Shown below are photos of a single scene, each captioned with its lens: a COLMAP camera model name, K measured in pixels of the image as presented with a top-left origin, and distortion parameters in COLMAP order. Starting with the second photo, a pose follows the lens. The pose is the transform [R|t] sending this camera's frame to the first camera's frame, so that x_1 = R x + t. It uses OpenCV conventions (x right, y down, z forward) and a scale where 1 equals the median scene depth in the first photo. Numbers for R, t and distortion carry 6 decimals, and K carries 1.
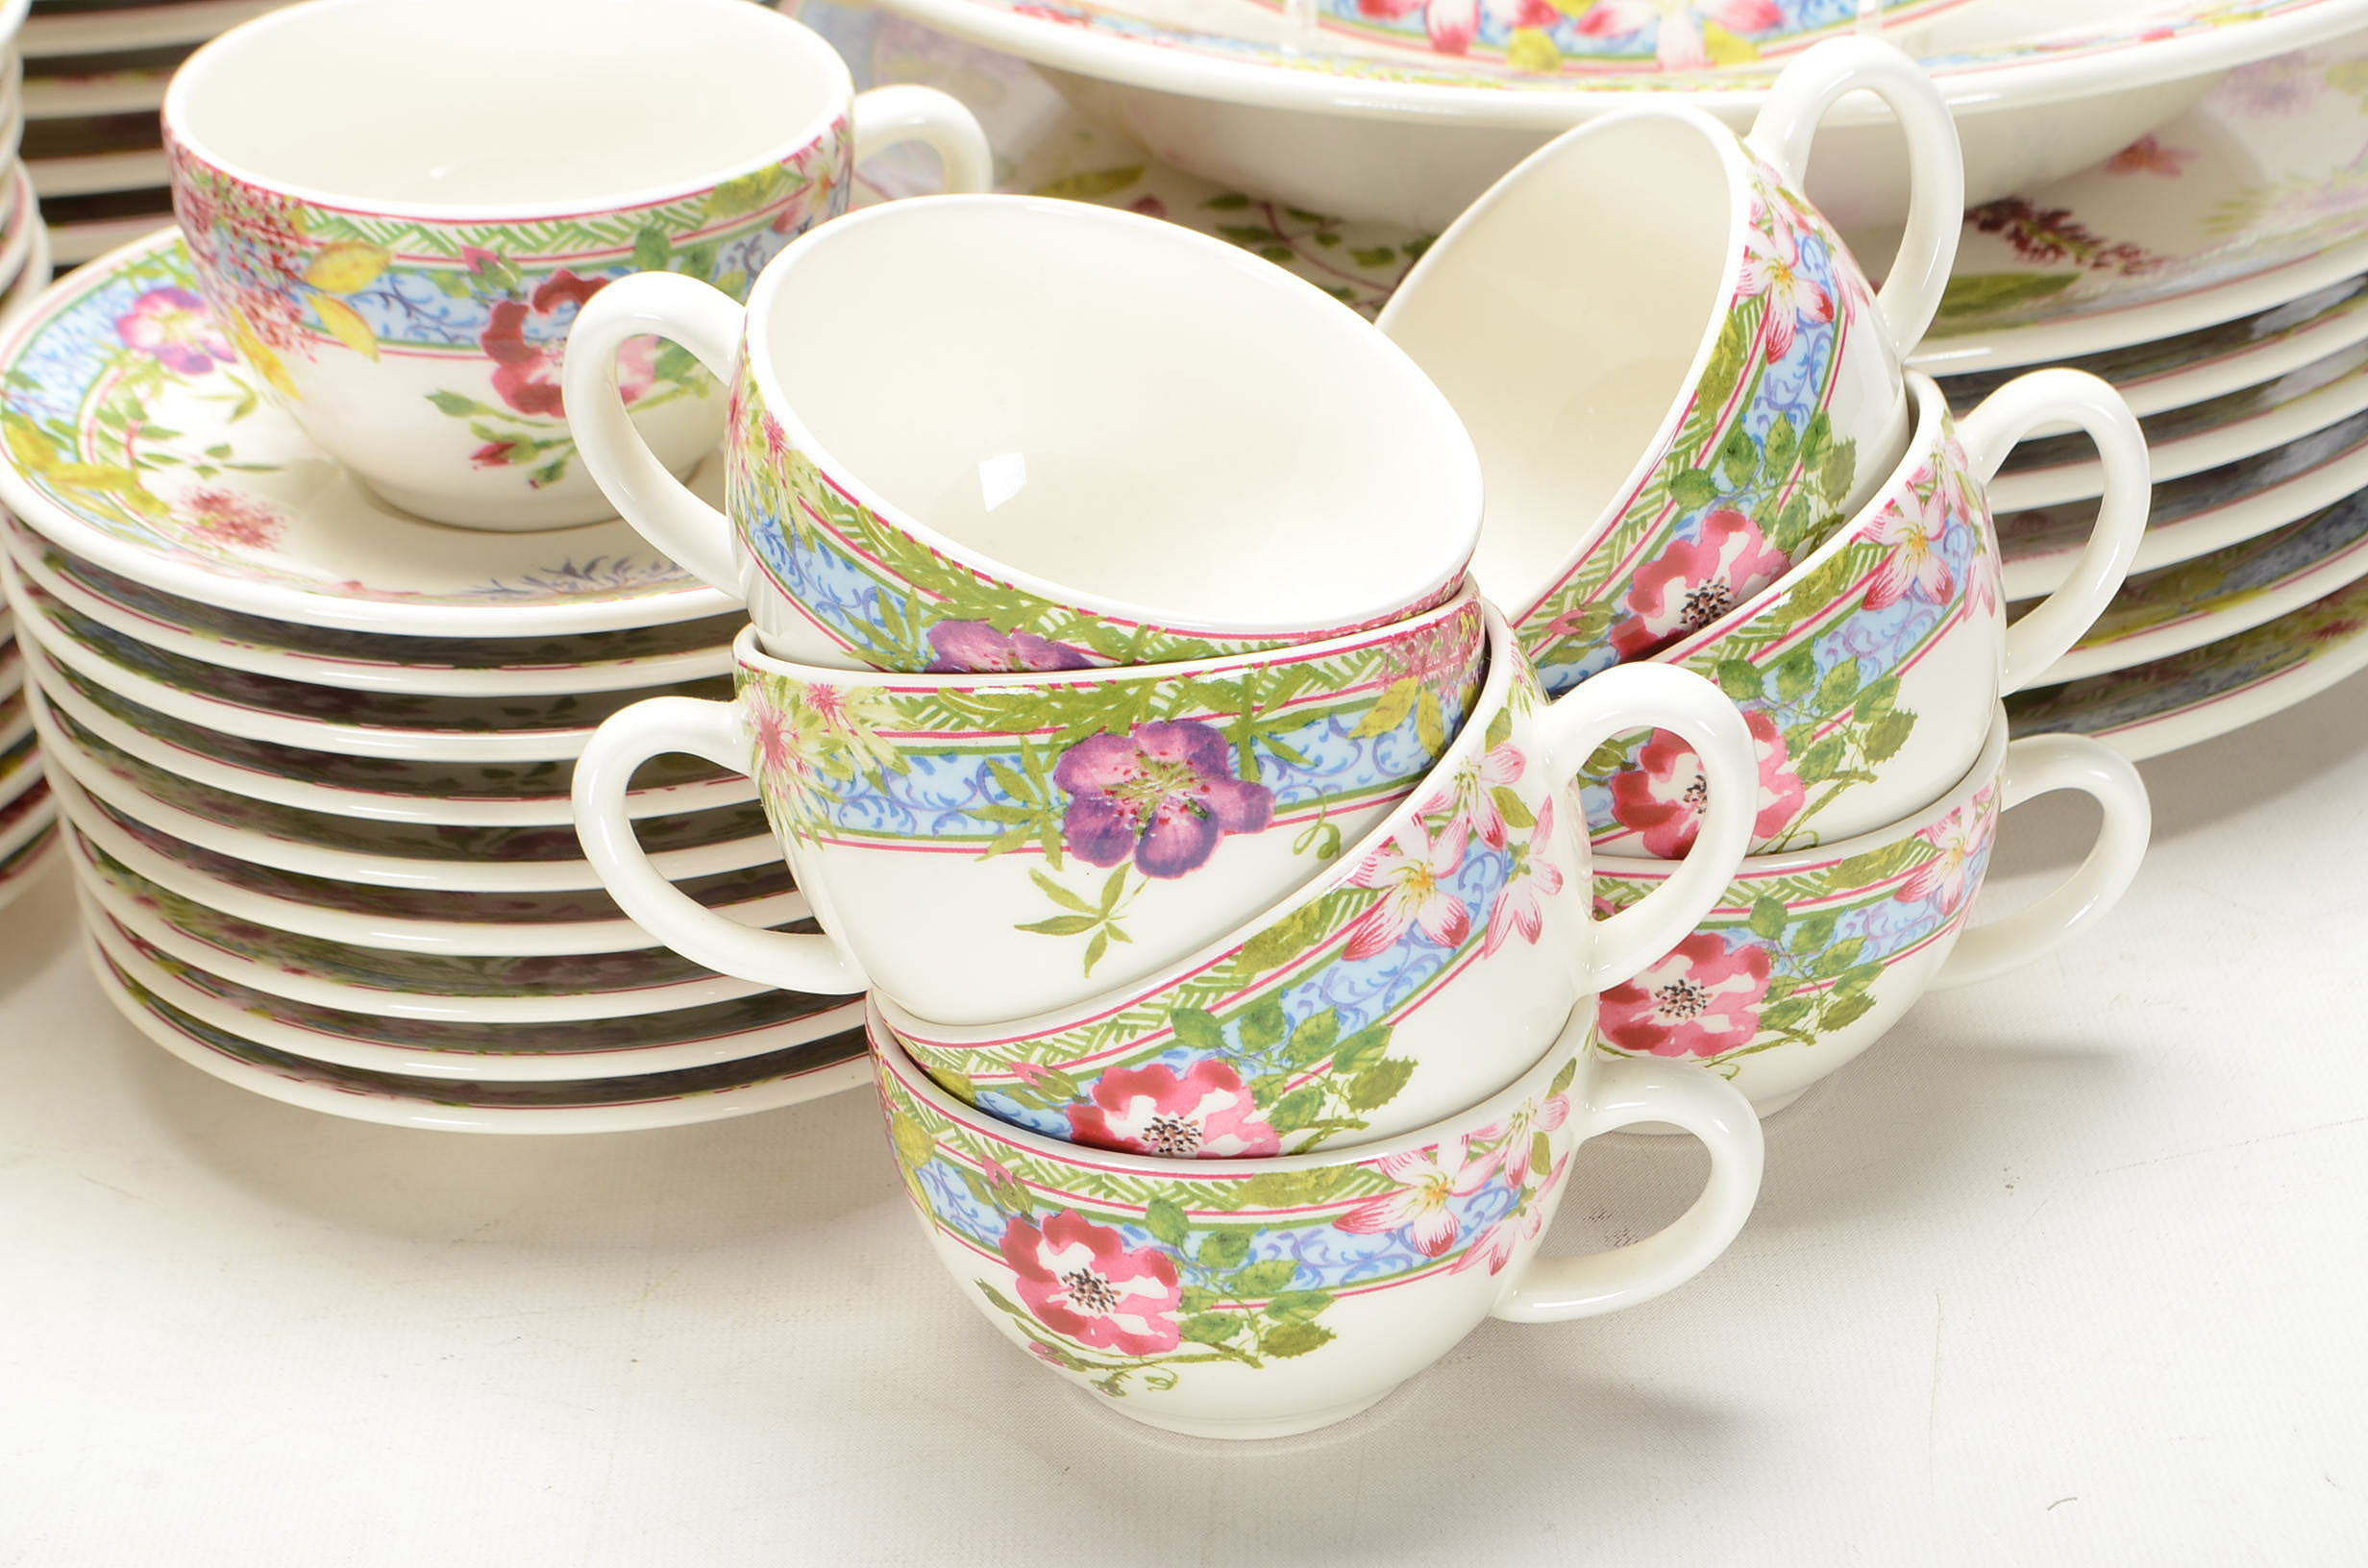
lens RADIAL K [[5273.7, 0, 1208.1], [0, 5273.7, 780.7], [0, 0, 1]] dist [0.046345, 0.000000]
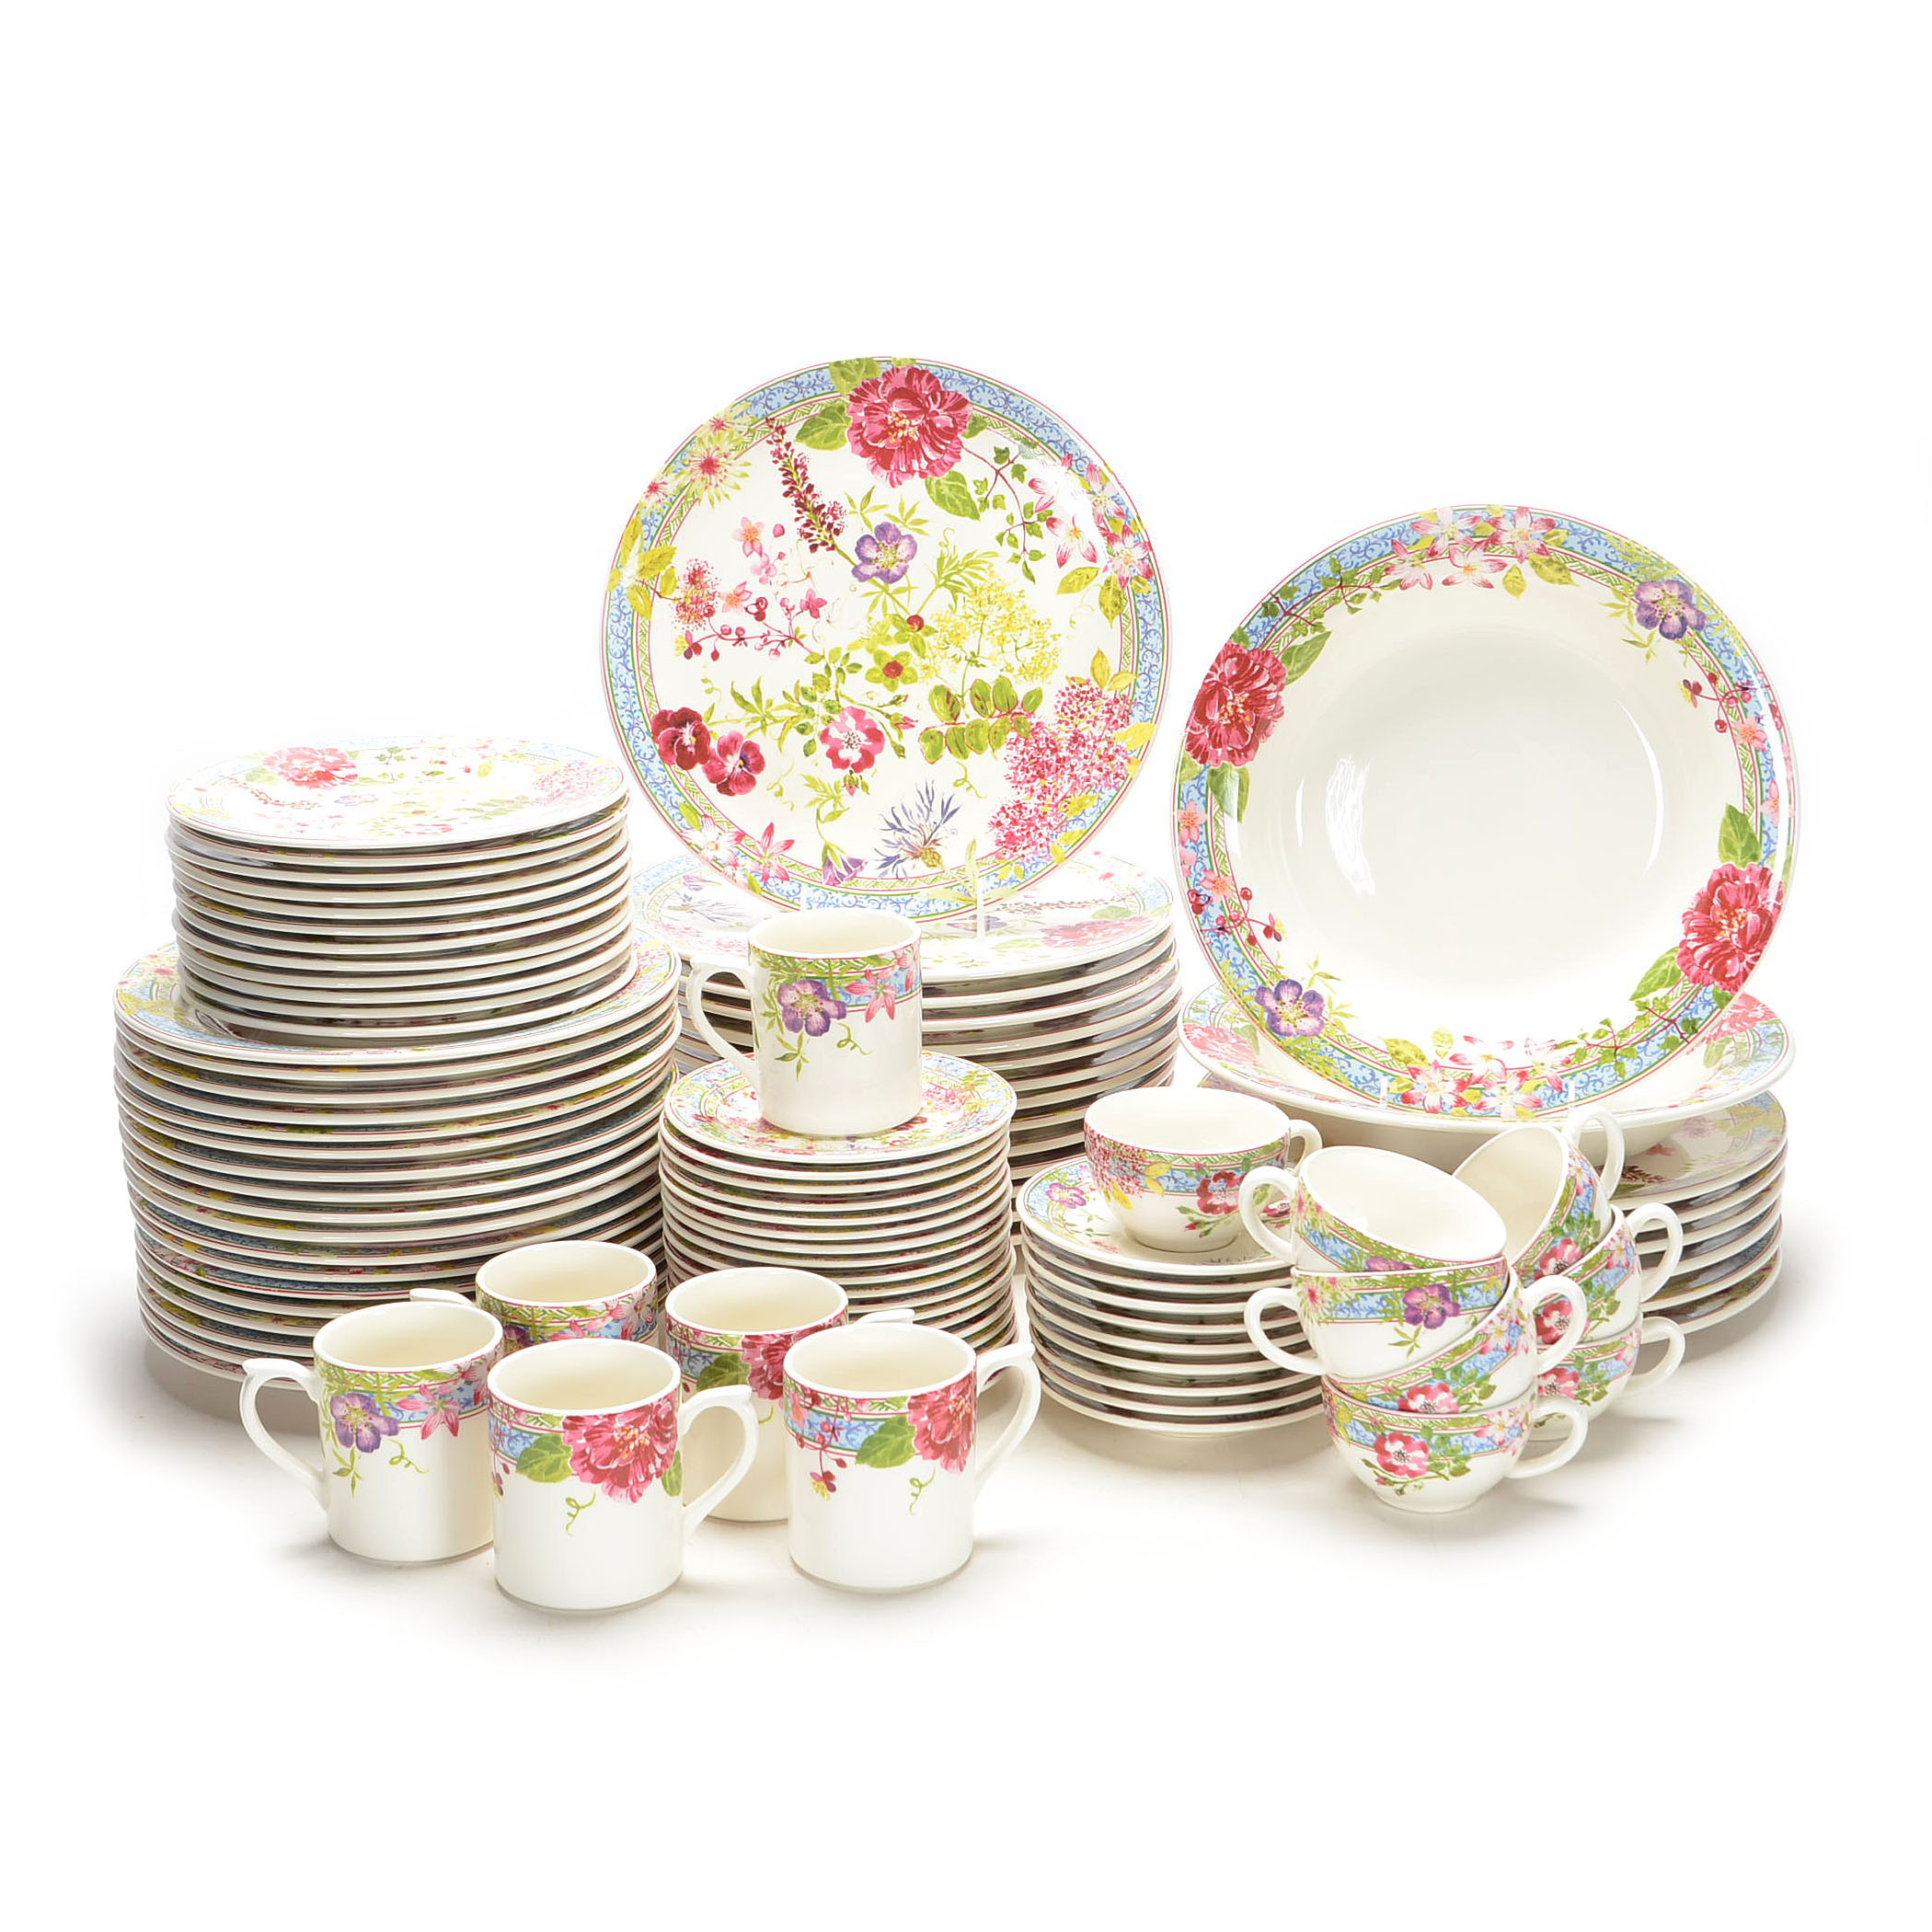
lens RADIAL K [[3433.5, 0, 970.7], [0, 3433.5, 956.9], [0, 0, 1]] dist [-0.014603, 0.000000]
pose [[0.999501, 0.004781, 0.031225, -0.353038], [0.001636, 0.979316, -0.202330, 0.216137], [-0.031546, 0.202280, 0.978819, -1.186701]]
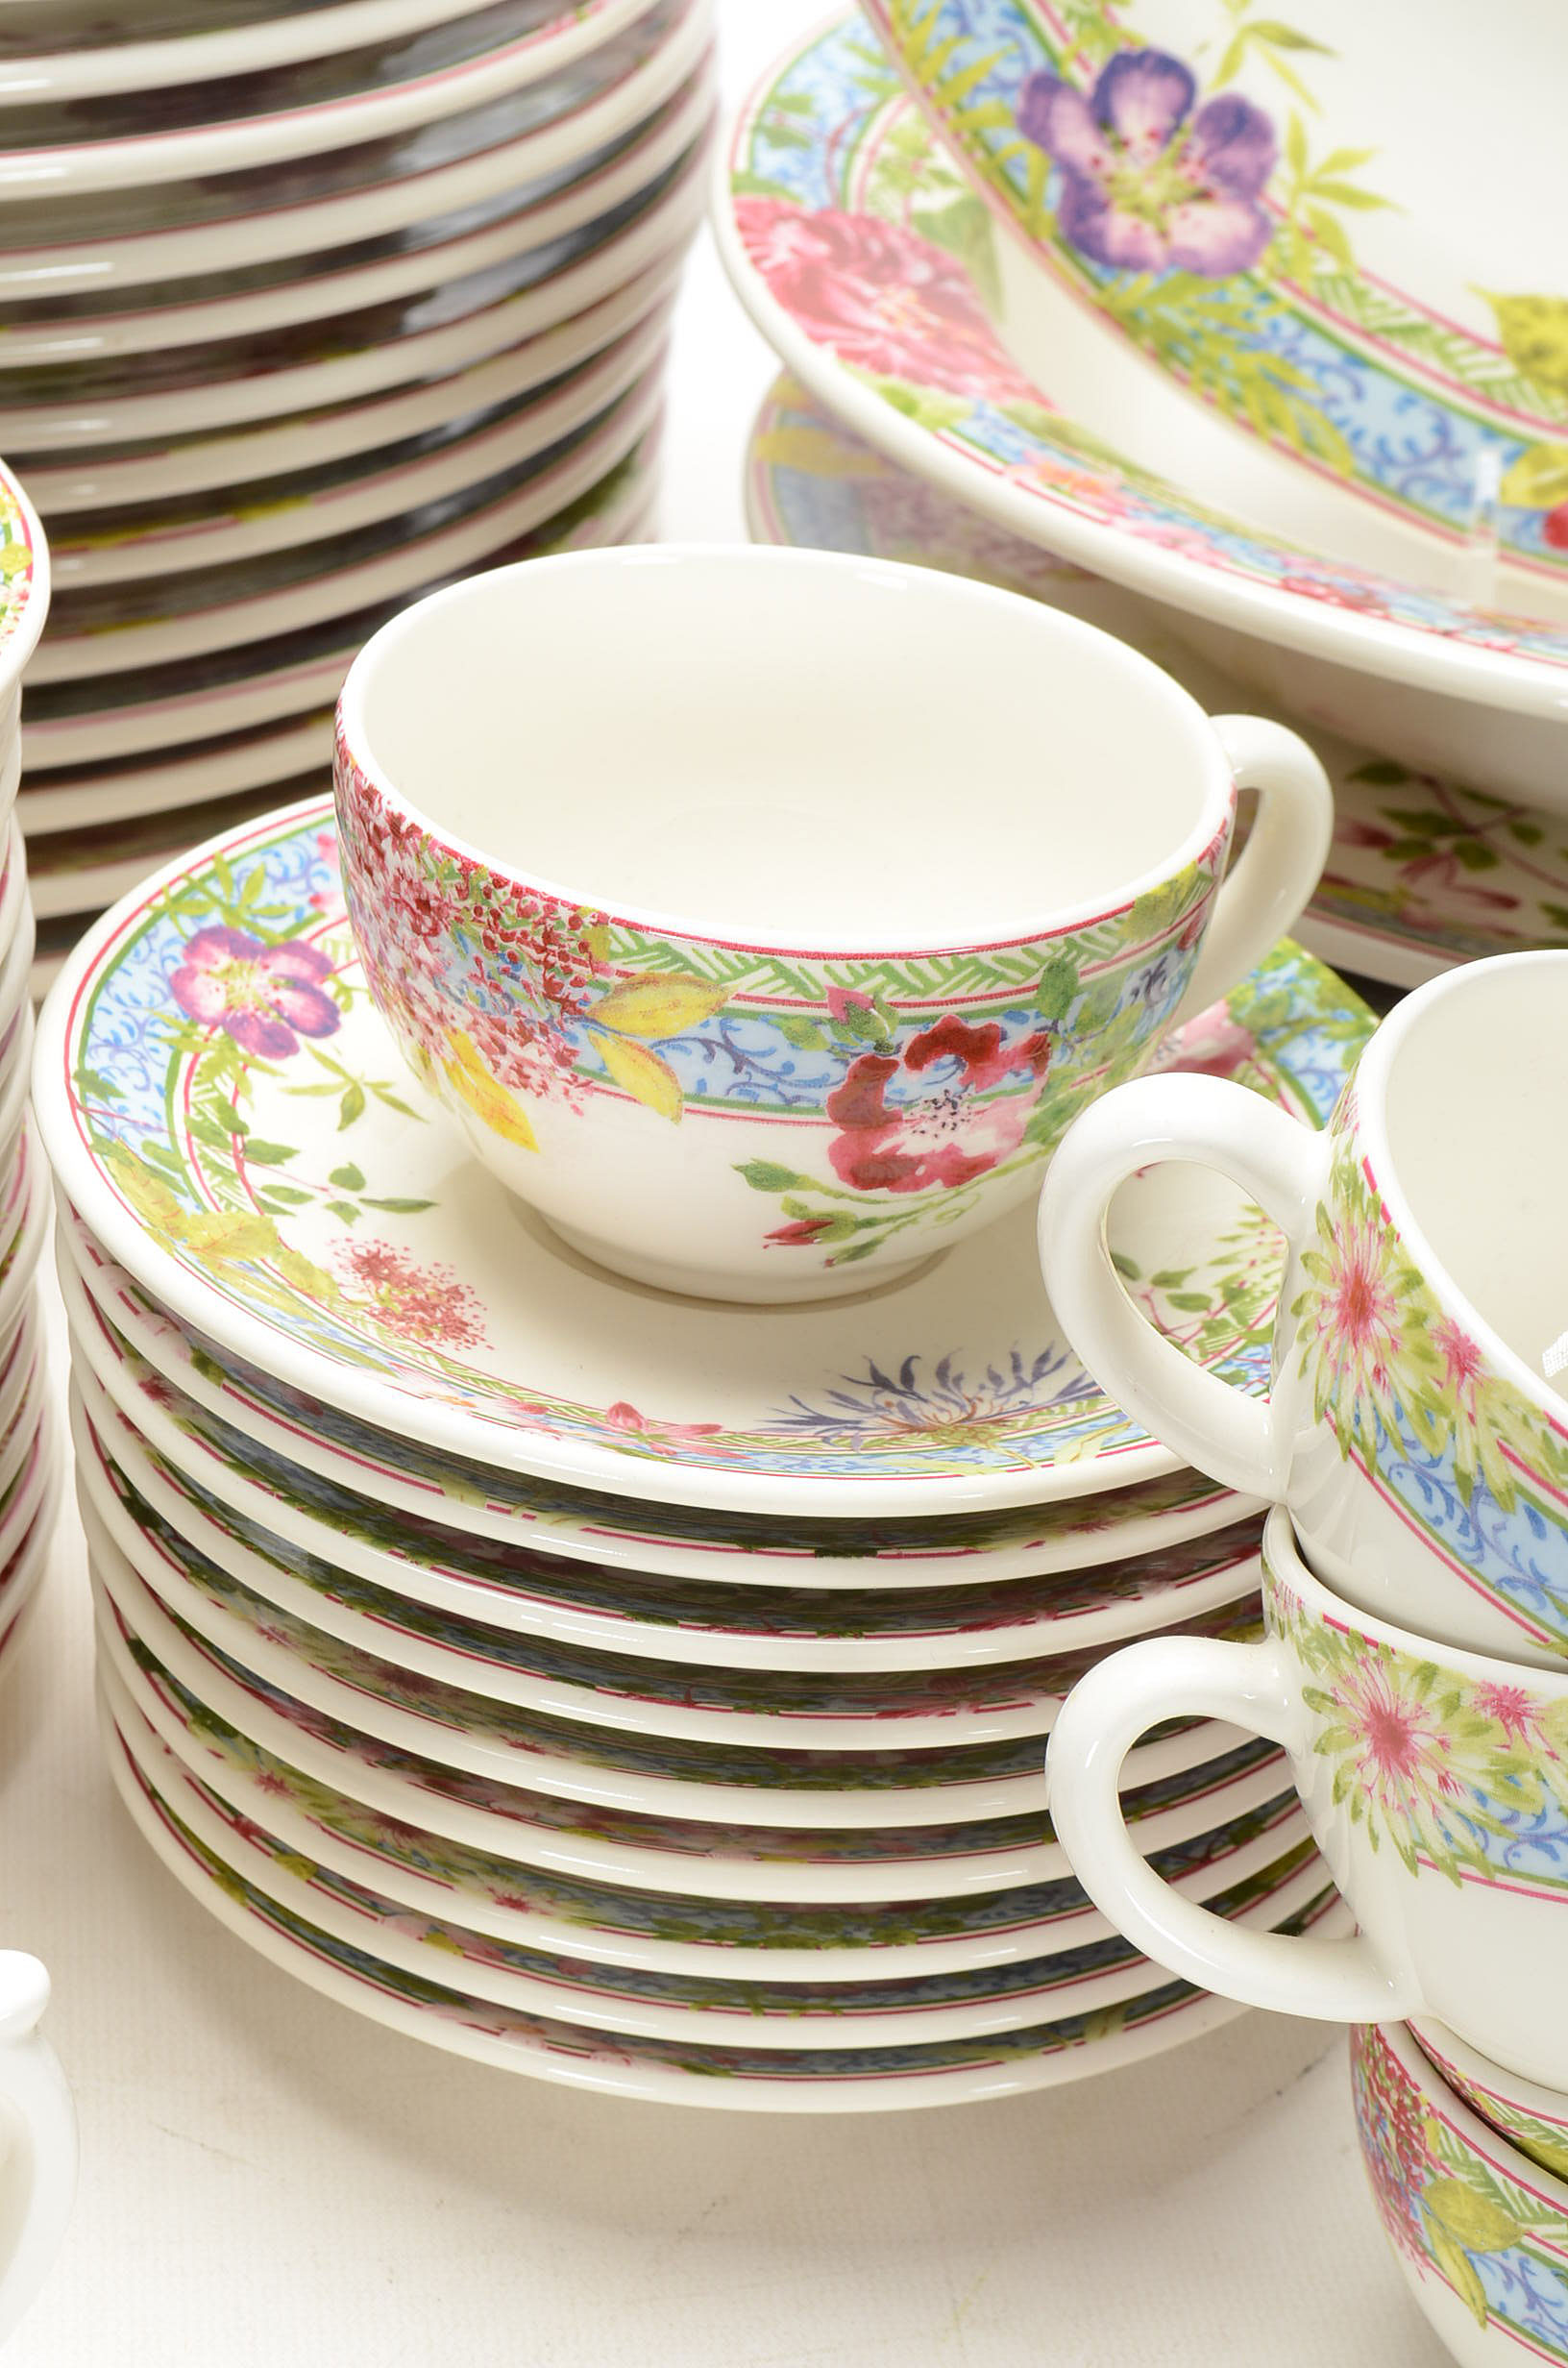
lens RADIAL K [[5273.7, 0, 787.9], [0, 5273.7, 1192.1], [0, 0, 1]] dist [0.046345, 0.000000]
pose [[0.989755, 0.014047, 0.142082, -0.250661], [-0.023232, 0.997731, 0.063198, -0.118470], [-0.140872, -0.065851, 0.987835, 0.260087]]
